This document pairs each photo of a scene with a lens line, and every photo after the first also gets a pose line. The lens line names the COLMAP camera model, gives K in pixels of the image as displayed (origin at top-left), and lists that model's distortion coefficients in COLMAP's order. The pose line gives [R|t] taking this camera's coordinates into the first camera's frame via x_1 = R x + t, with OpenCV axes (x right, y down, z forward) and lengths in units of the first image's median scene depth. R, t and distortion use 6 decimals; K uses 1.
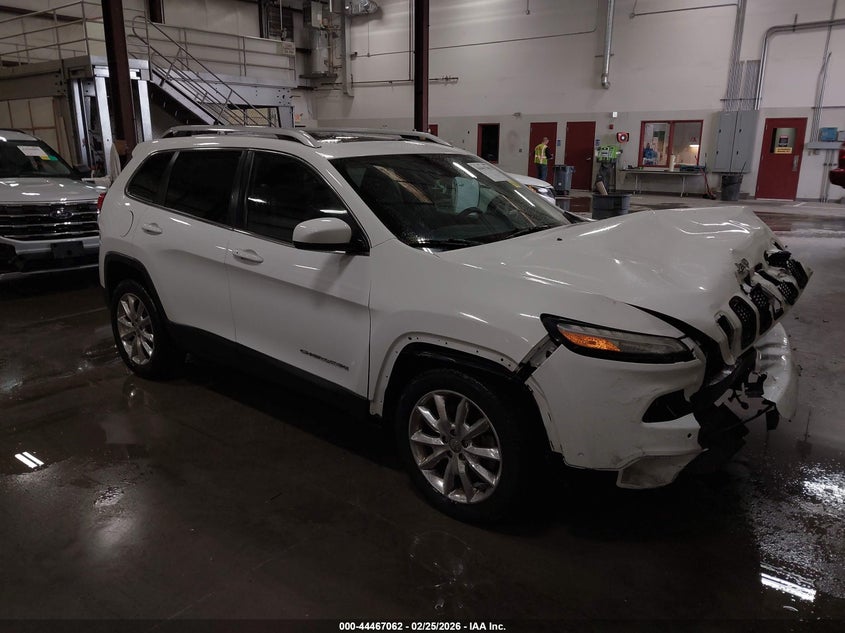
lens RADIAL K [[679.5, 0, 421.0], [0, 679.5, 323.2], [0, 0, 1]] dist [-0.001357, 0.014834]
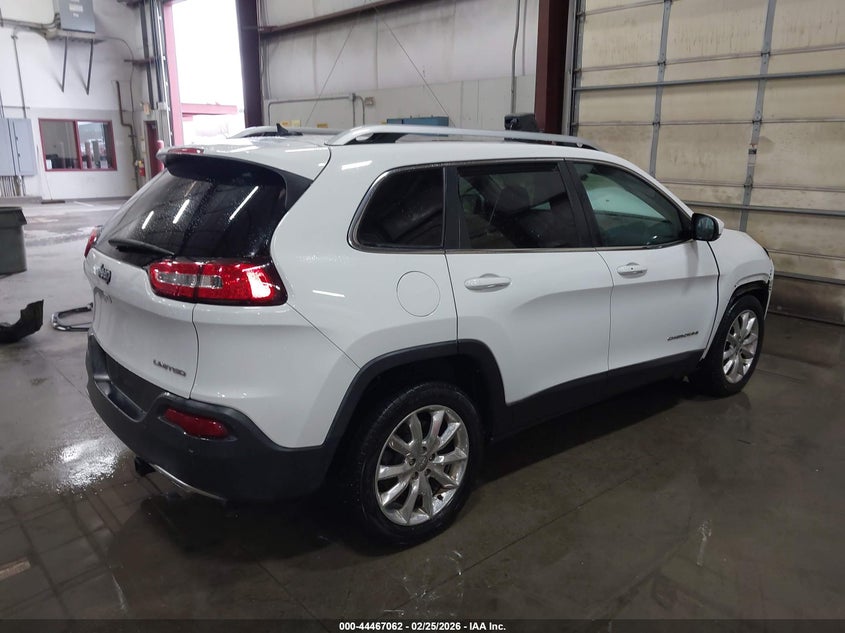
lens RADIAL K [[679.5, 0, 424.5], [0, 679.5, 317.1], [0, 0, 1]] dist [-0.001357, 0.014834]
pose [[0.182316, -0.262917, 0.947436, -1.190520], [0.238670, 0.946601, 0.216758, -0.302863], [-0.953833, 0.186606, 0.235331, 1.030482]]
